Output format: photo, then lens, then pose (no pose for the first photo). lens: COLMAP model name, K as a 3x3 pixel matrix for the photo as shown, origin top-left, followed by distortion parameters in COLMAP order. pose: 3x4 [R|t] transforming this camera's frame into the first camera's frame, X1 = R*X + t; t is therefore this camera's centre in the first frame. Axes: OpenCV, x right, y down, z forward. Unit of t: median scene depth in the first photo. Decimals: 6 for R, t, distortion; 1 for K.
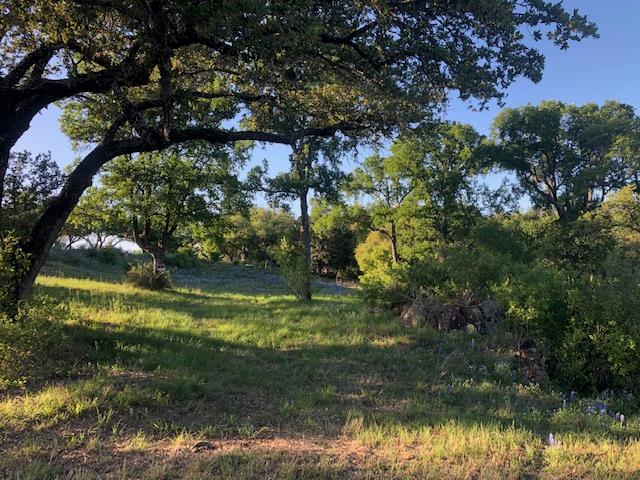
lens RADIAL K [[478.0, 0, 320.0], [0, 478.0, 240.0], [0, 0, 1]] dist [0.007649, -0.042992]
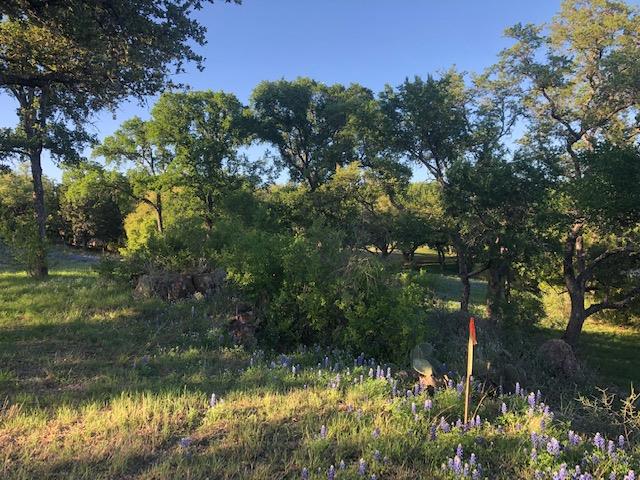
lens RADIAL K [[478.0, 0, 320.0], [0, 478.0, 240.0], [0, 0, 1]] dist [0.007649, -0.042992]
pose [[0.921762, -0.016949, 0.387386, 0.101143], [-0.006048, 0.998294, 0.058068, 0.004500], [-0.387710, -0.055868, 0.920087, -0.007720]]
